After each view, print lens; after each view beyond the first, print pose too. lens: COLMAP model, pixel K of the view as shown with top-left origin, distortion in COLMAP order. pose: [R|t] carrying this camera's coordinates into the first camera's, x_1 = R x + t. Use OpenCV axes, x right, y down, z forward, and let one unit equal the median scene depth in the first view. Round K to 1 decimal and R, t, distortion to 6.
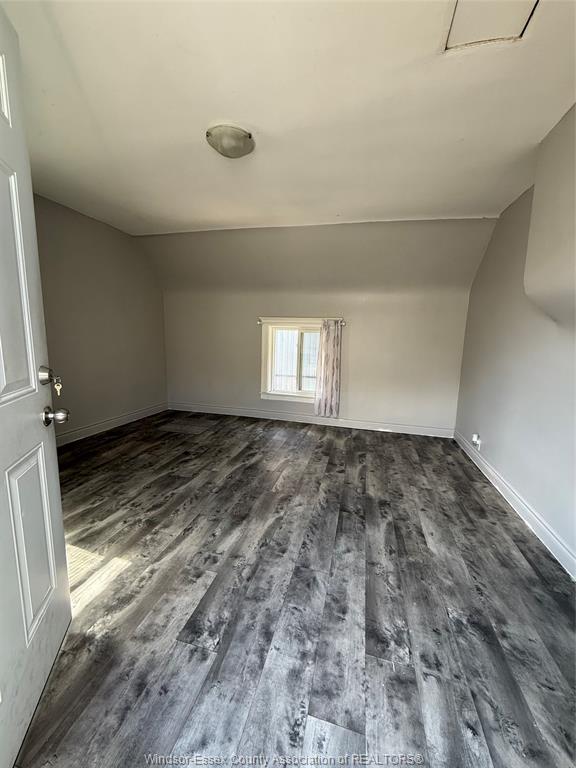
lens RADIAL K [[307.8, 0, 288.4], [0, 307.8, 384.1], [0, 0, 1]] dist [0.000402, -0.000336]
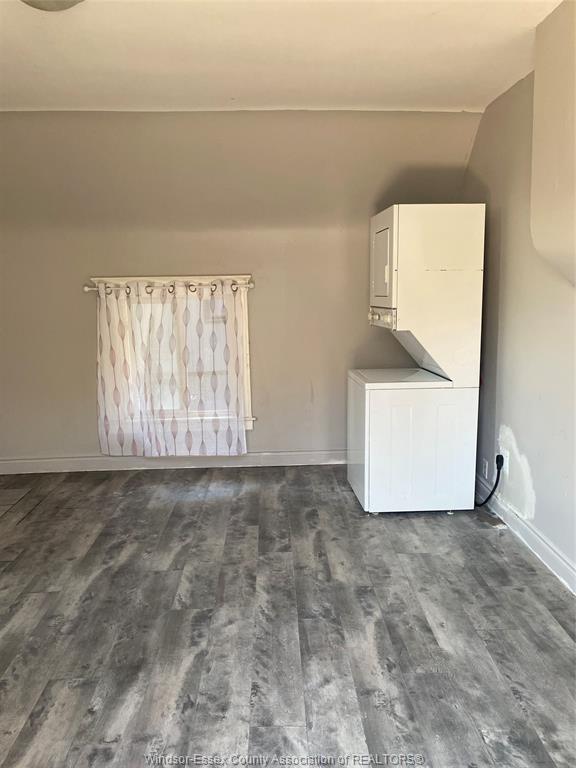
lens RADIAL K [[588.5, 0, 295.9], [0, 588.5, 386.0], [0, 0, 1]] dist [0.031638, -0.026538]
pose [[0.956826, -0.099741, 0.273014, -0.115855], [0.093779, 0.994983, 0.034837, -0.084299], [-0.275119, -0.007731, 0.961379, -0.106570]]
